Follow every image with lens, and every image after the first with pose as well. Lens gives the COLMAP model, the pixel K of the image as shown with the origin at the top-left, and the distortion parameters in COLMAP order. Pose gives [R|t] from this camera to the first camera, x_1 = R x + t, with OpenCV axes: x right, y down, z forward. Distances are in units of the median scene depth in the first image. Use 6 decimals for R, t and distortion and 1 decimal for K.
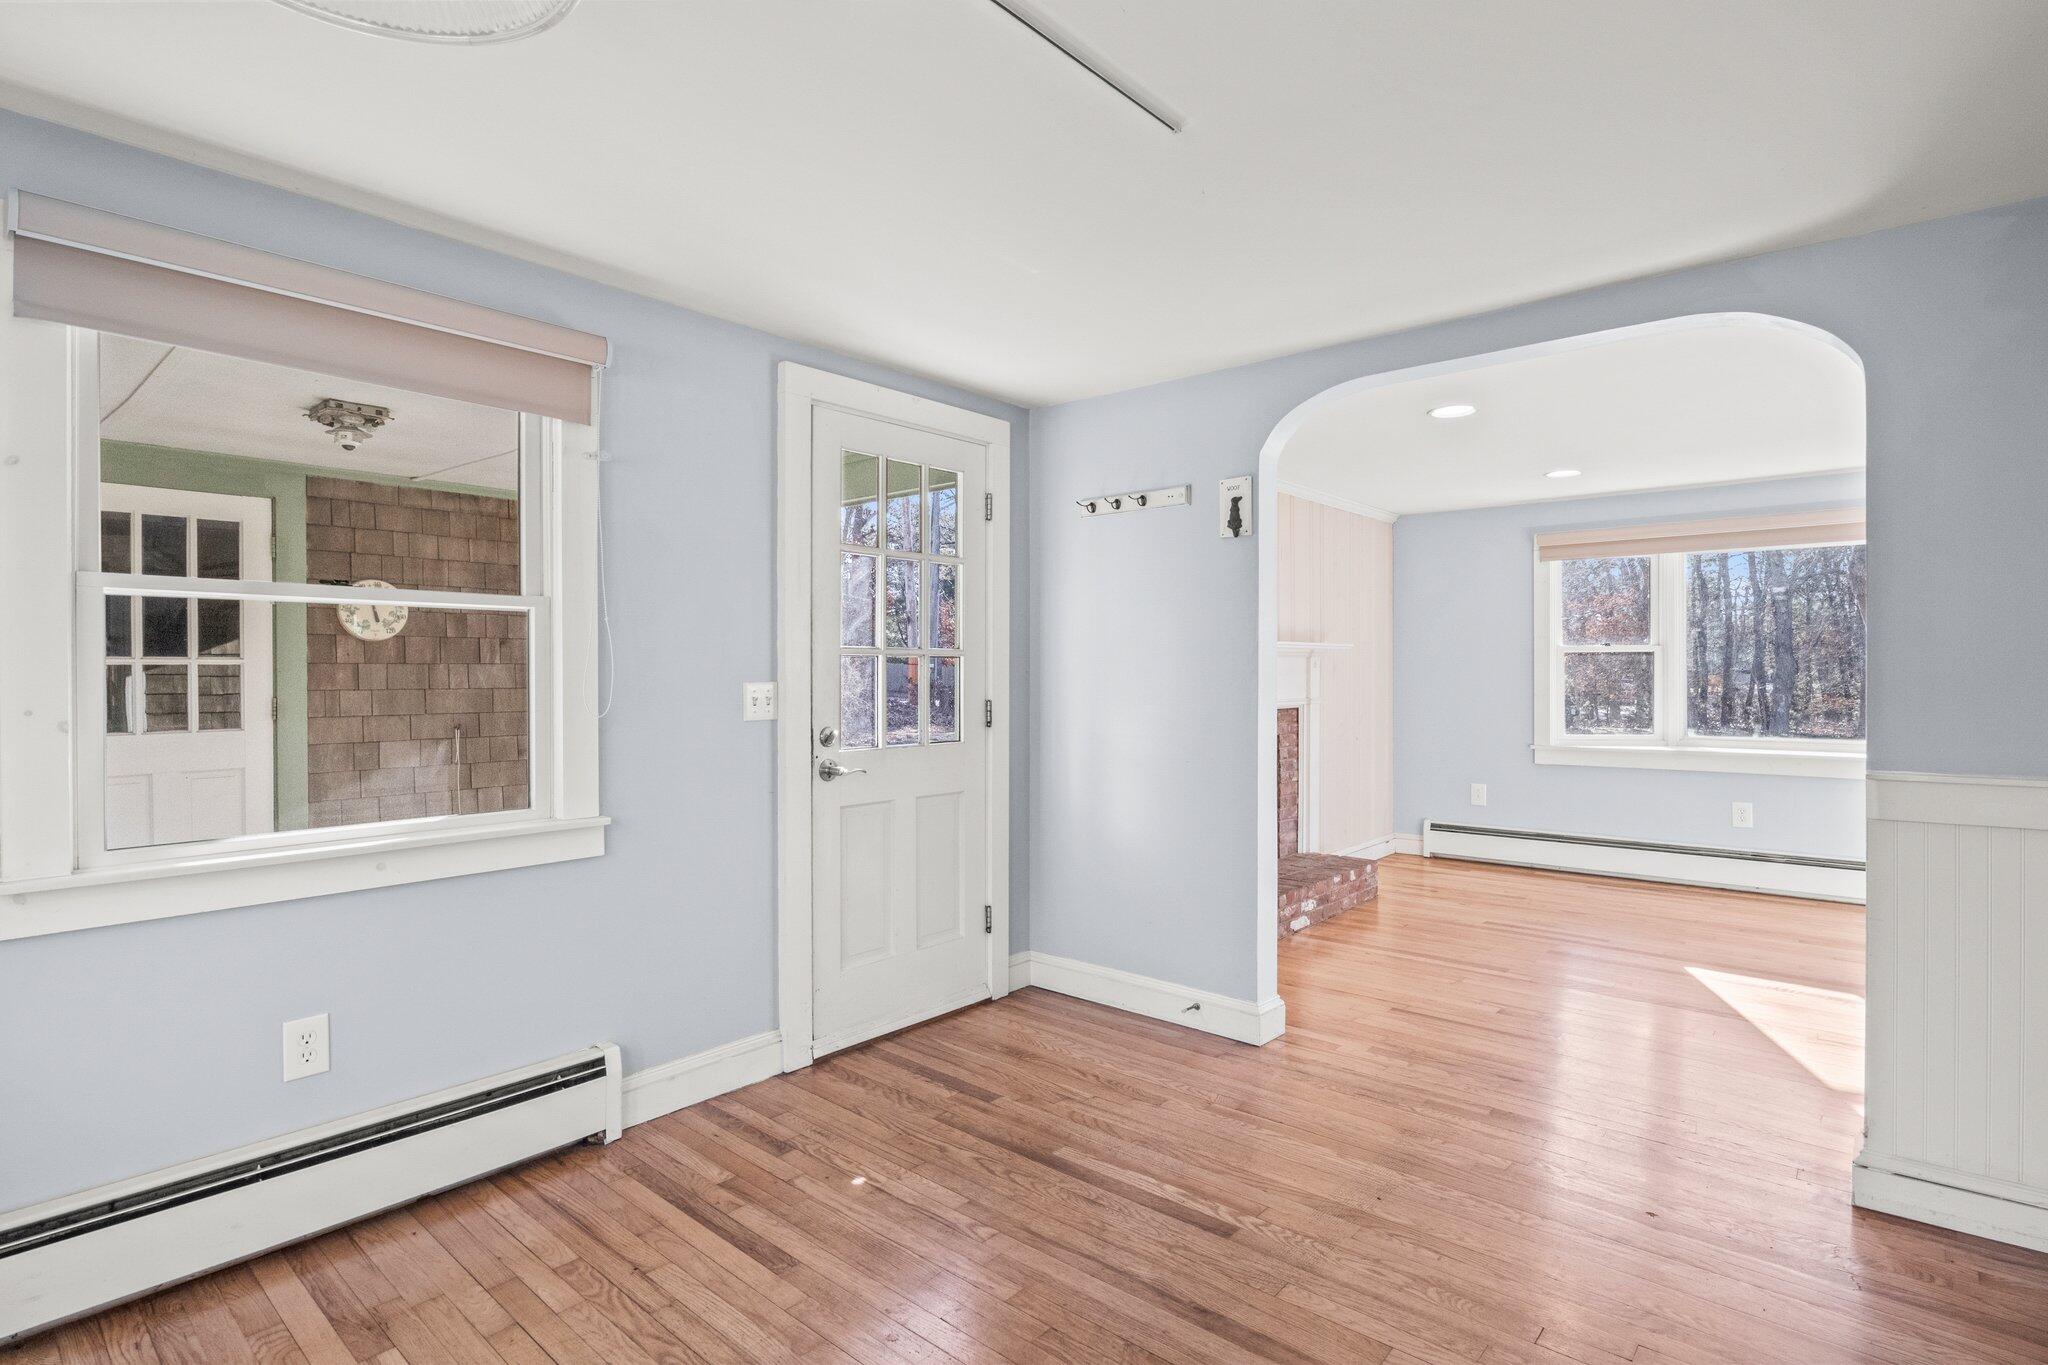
lens RADIAL K [[1037.9, 0, 1045.4], [0, 1037.9, 672.2], [0, 0, 1]] dist [-0.003291, -0.000234]
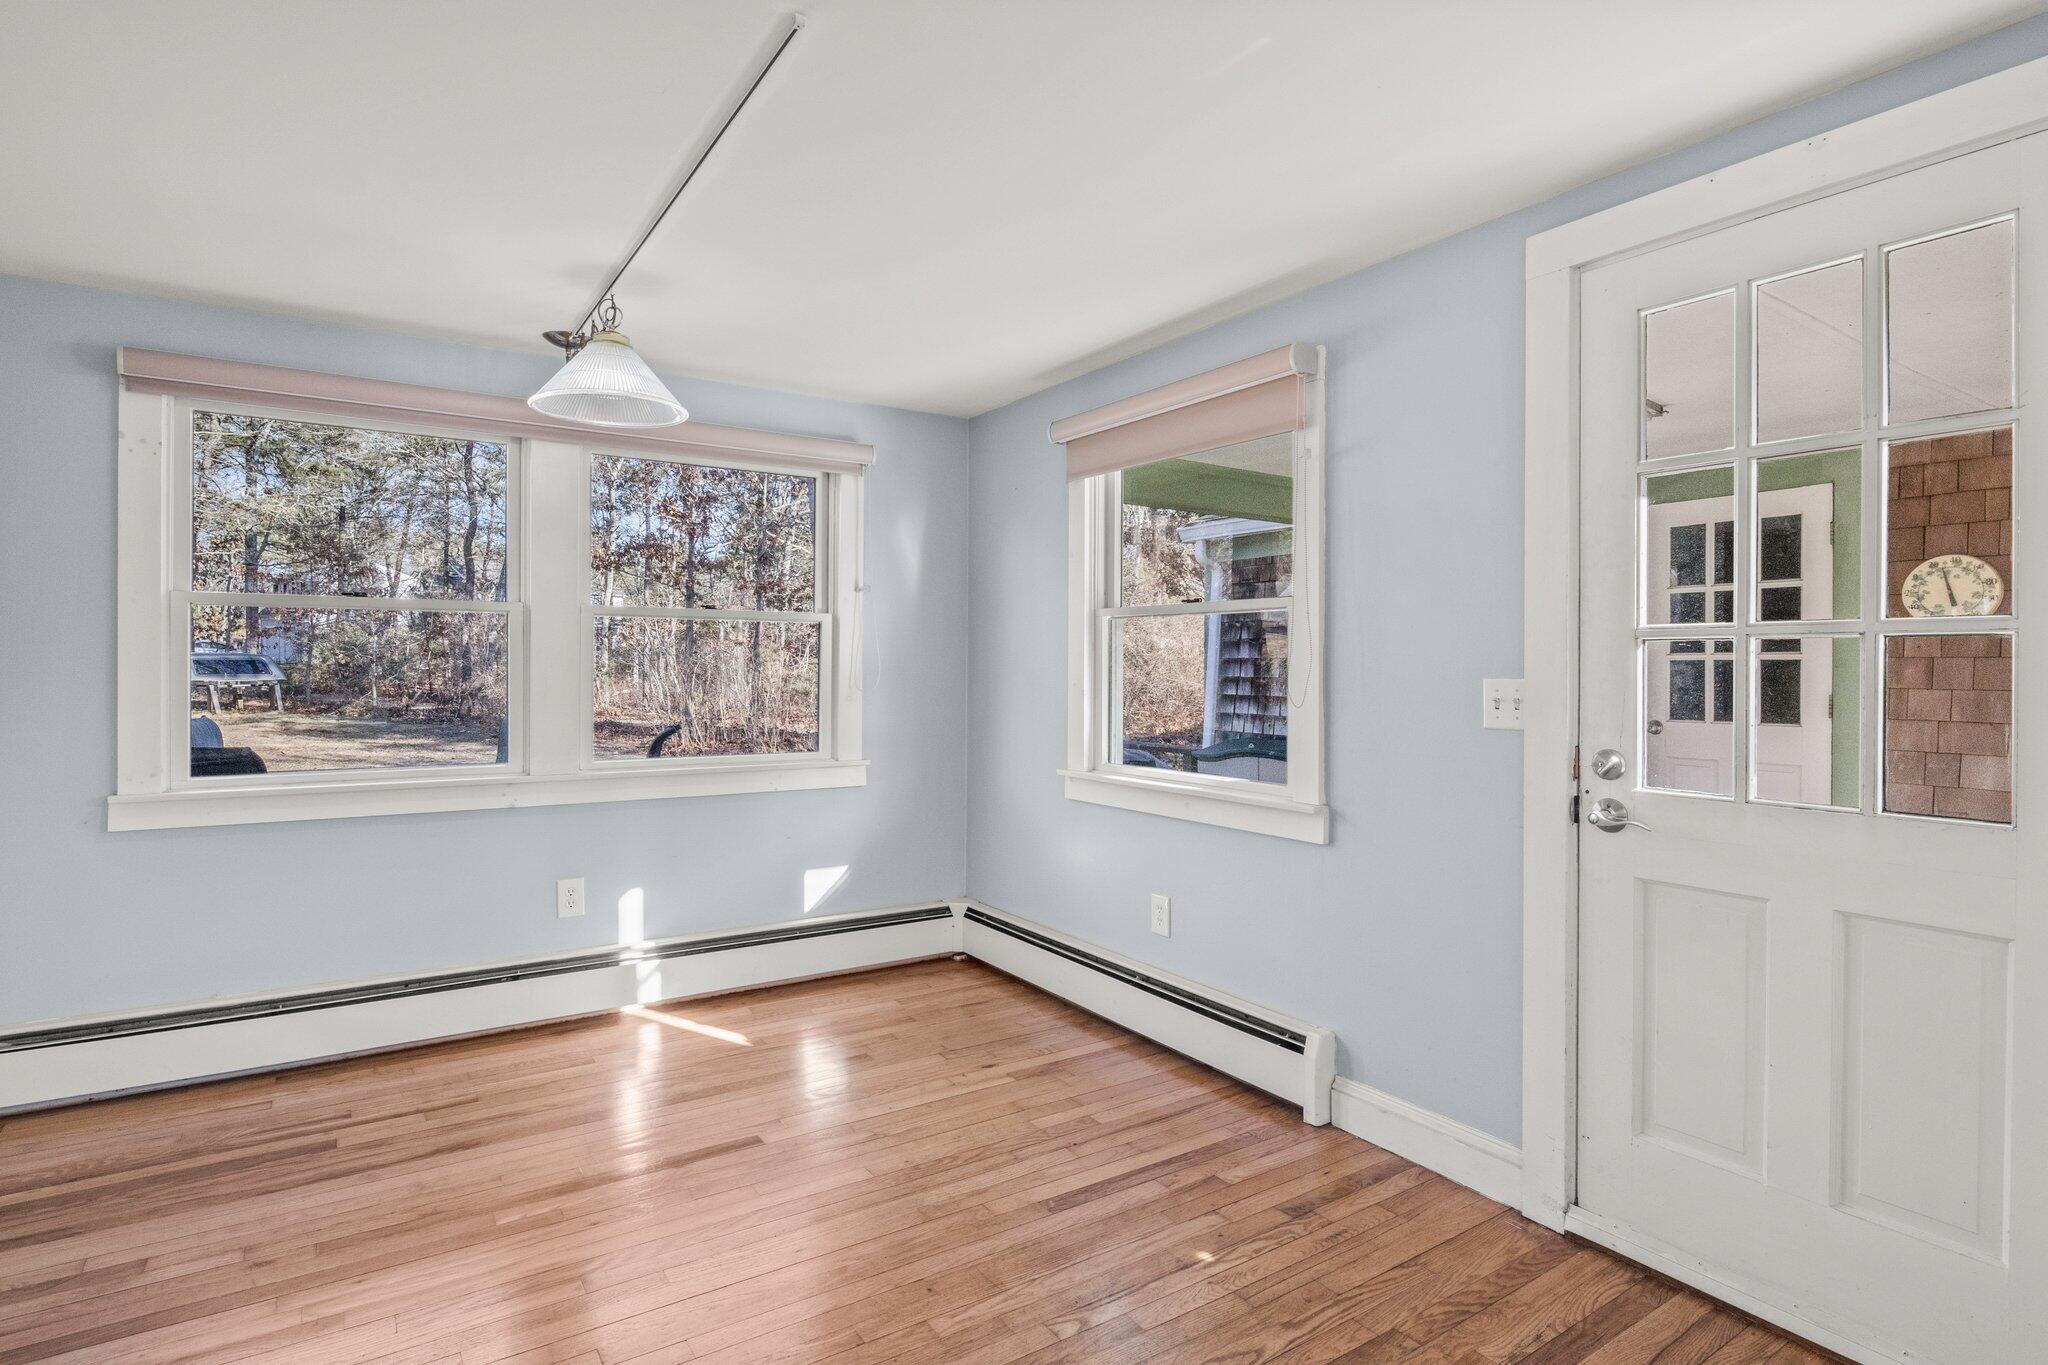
lens RADIAL K [[1037.9, 0, 1024.2], [0, 1037.9, 672.7], [0, 0, 1]] dist [-0.003291, -0.000234]
pose [[-0.276323, 0.008208, -0.961030, 0.596089], [-0.006660, 0.999923, 0.010456, -0.000249], [0.961042, 0.009290, -0.276247, 0.943584]]
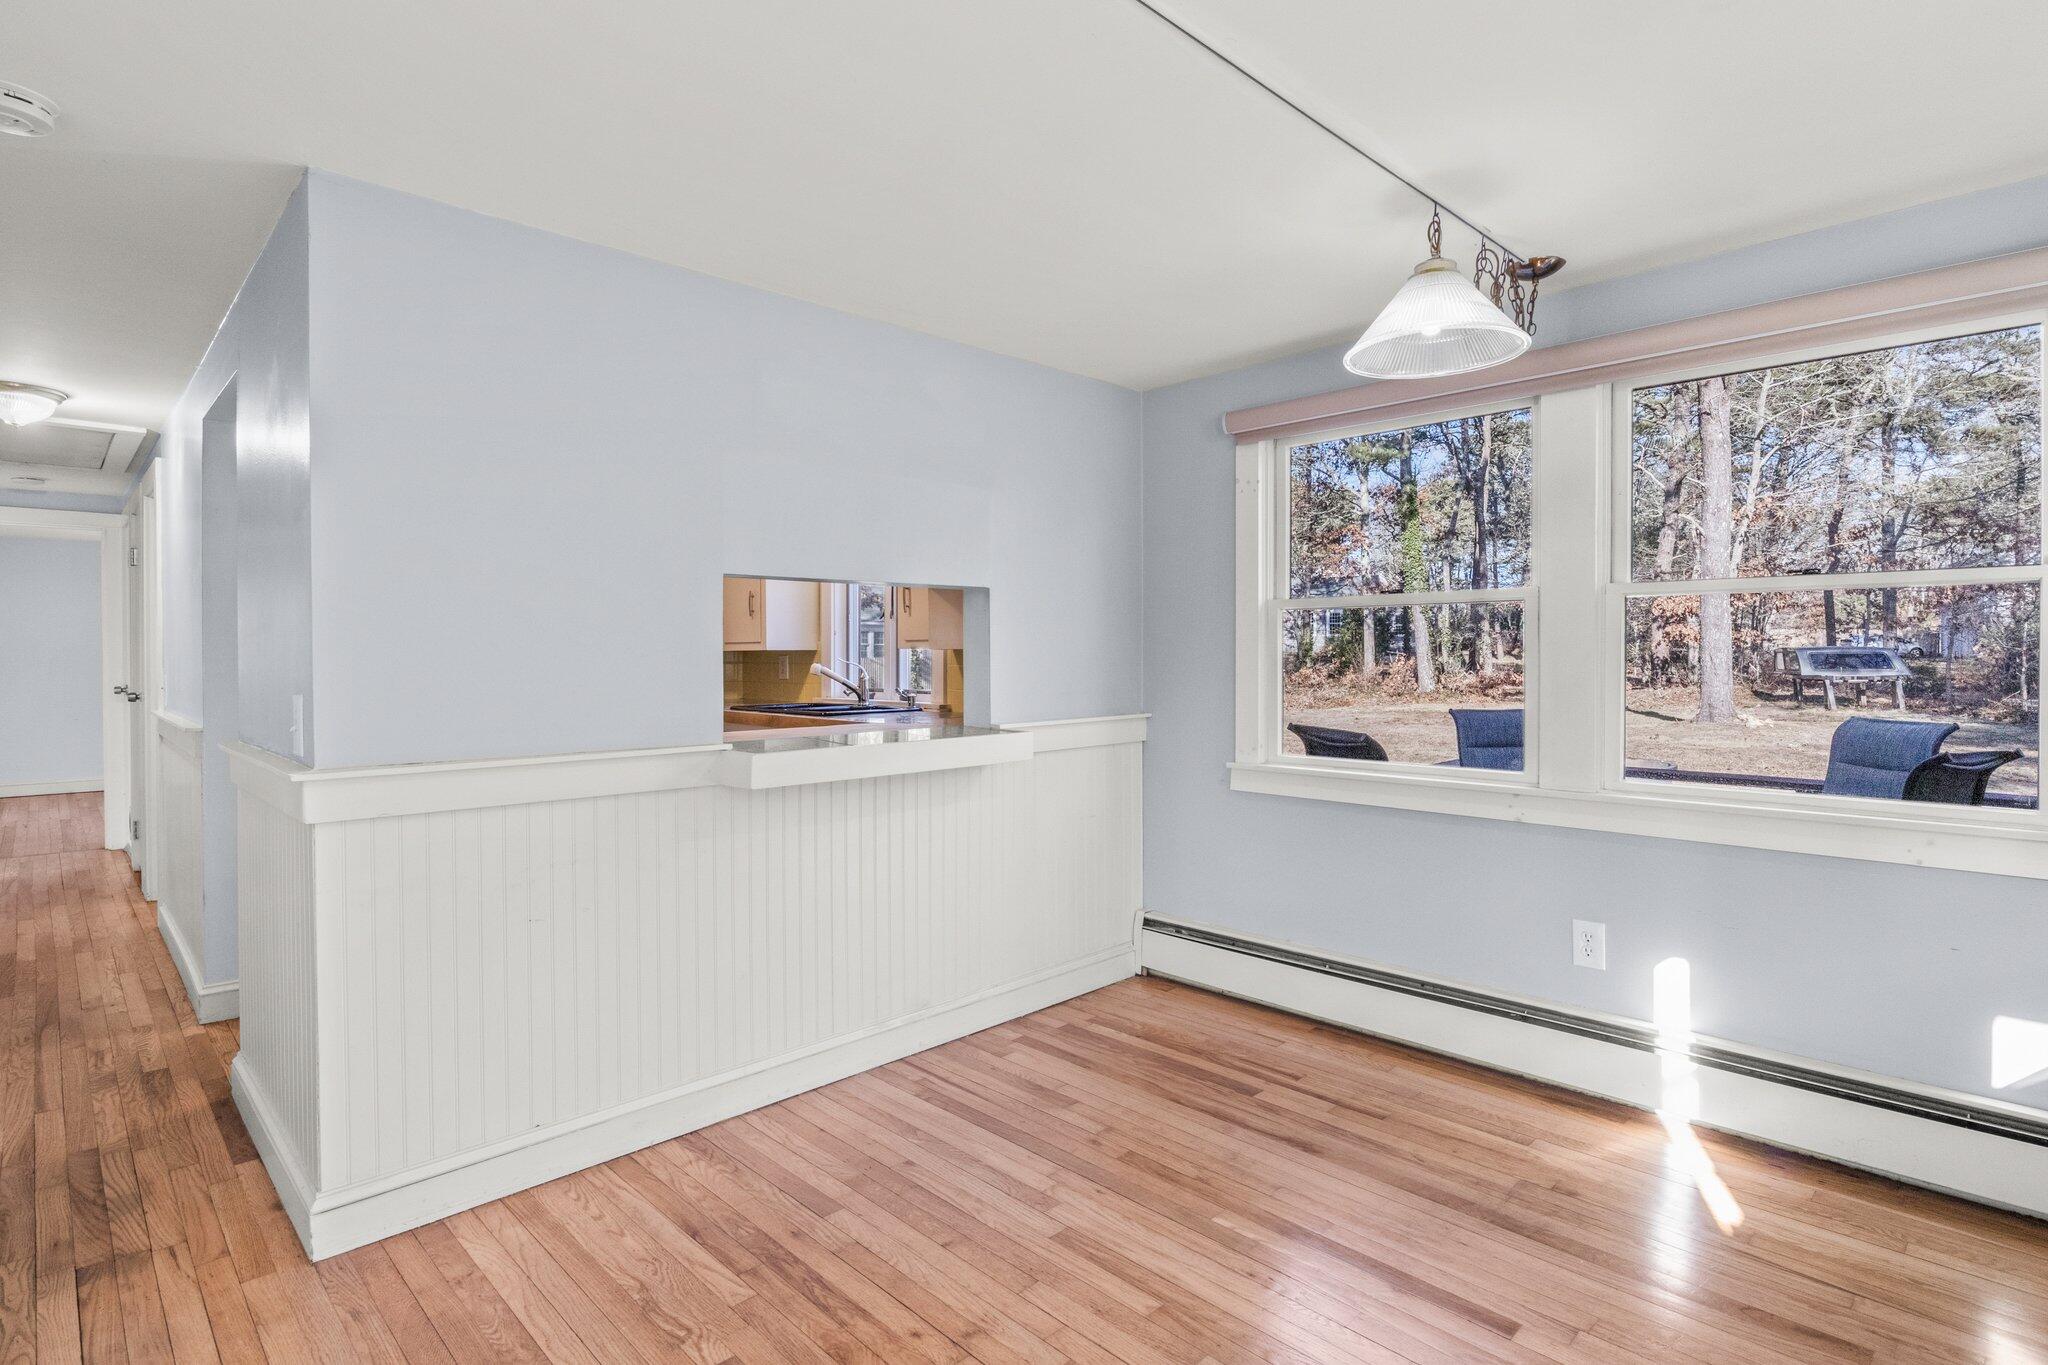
lens RADIAL K [[1037.9, 0, 994.3], [0, 1037.9, 674.9], [0, 0, 1]] dist [-0.003291, -0.000234]
pose [[-0.994363, 0.005739, 0.105879, -0.009836], [0.007607, 0.999822, 0.017250, 0.001637], [-0.105761, 0.017958, -0.994229, 1.151809]]
